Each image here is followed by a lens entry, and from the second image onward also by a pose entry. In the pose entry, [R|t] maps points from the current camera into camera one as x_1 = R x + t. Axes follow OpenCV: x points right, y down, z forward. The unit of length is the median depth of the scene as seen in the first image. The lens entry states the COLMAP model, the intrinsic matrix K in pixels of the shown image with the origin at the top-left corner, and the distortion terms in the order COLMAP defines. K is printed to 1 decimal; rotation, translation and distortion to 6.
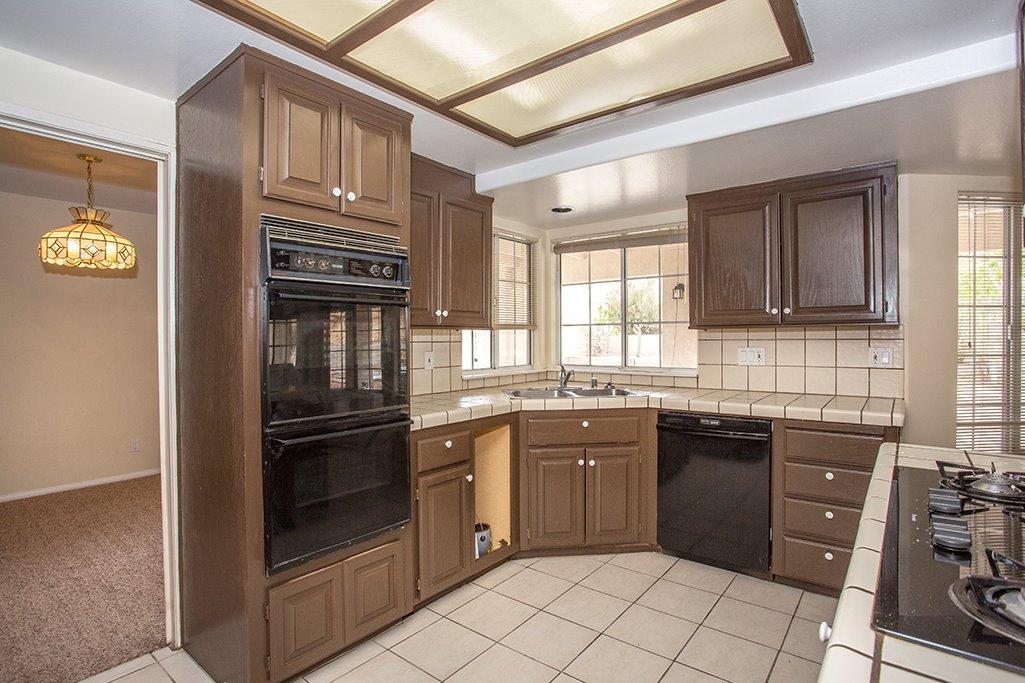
lens RADIAL K [[517.2, 0, 520.2], [0, 517.2, 338.0], [0, 0, 1]] dist [-0.041447, 0.014134]
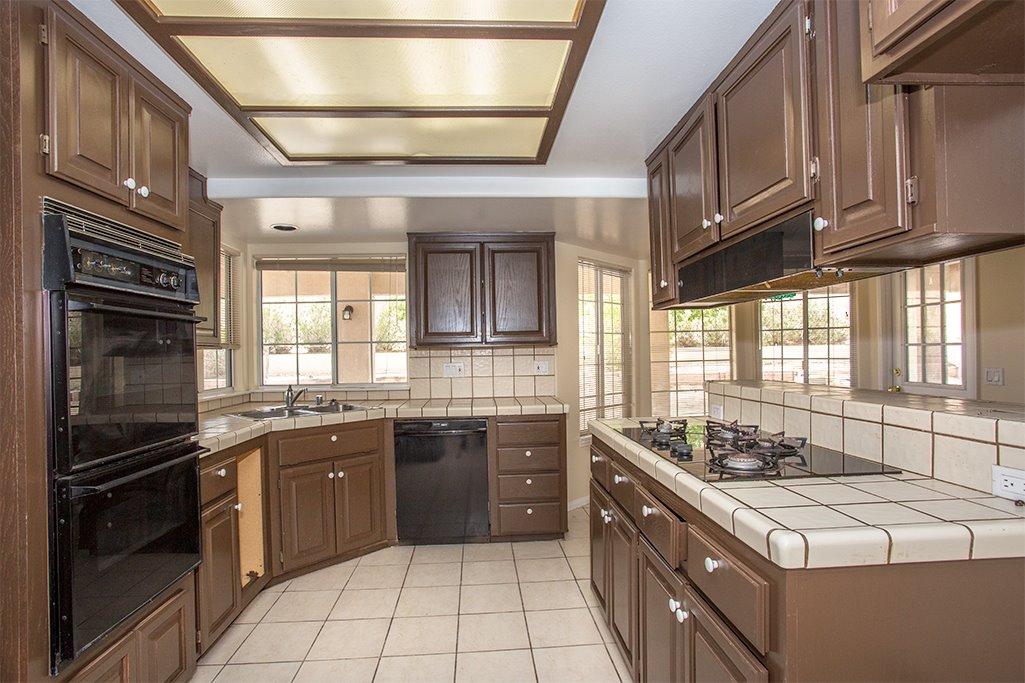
lens RADIAL K [[517.2, 0, 510.6], [0, 517.2, 350.1], [0, 0, 1]] dist [-0.041447, 0.014134]
pose [[0.746432, -0.003215, 0.665454, -0.302215], [0.013719, 0.999850, -0.010557, 0.003139], [-0.665320, 0.017010, 0.746364, -0.019054]]
